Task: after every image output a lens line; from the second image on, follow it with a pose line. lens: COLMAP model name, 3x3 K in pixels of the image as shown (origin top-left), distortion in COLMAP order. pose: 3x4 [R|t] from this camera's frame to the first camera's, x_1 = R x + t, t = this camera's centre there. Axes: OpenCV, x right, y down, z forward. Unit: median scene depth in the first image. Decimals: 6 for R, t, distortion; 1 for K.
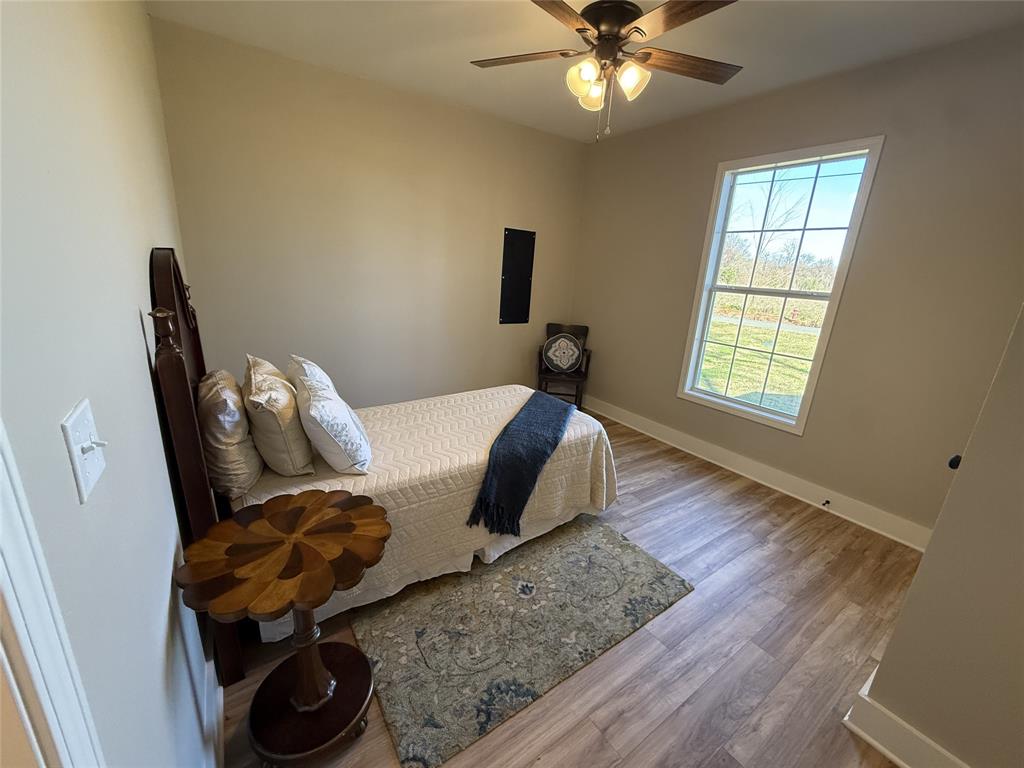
lens RADIAL K [[409.7, 0, 512.0], [0, 409.7, 384.0], [0, 0, 1]] dist [0.000980, 0.000006]
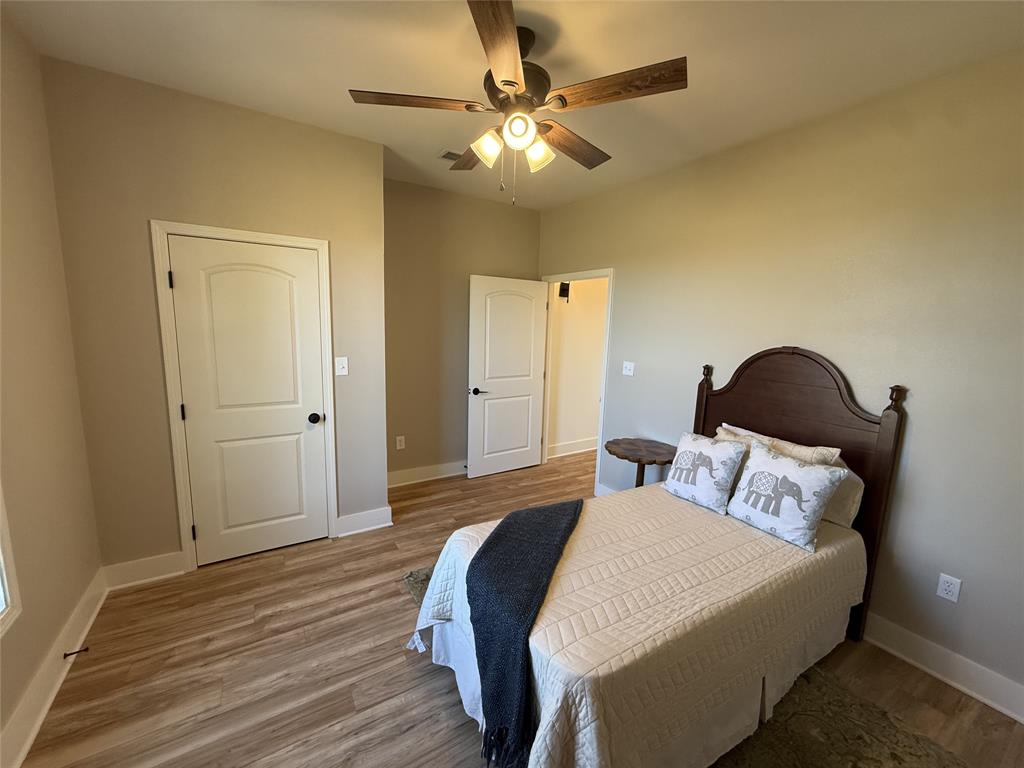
lens RADIAL K [[409.7, 0, 512.0], [0, 409.7, 384.0], [0, 0, 1]] dist [0.000980, 0.000006]
pose [[-0.994891, -0.095737, 0.032023, 0.113800], [-0.073678, 0.905466, 0.417975, -0.491866], [-0.069011, 0.413480, -0.907894, 1.608508]]
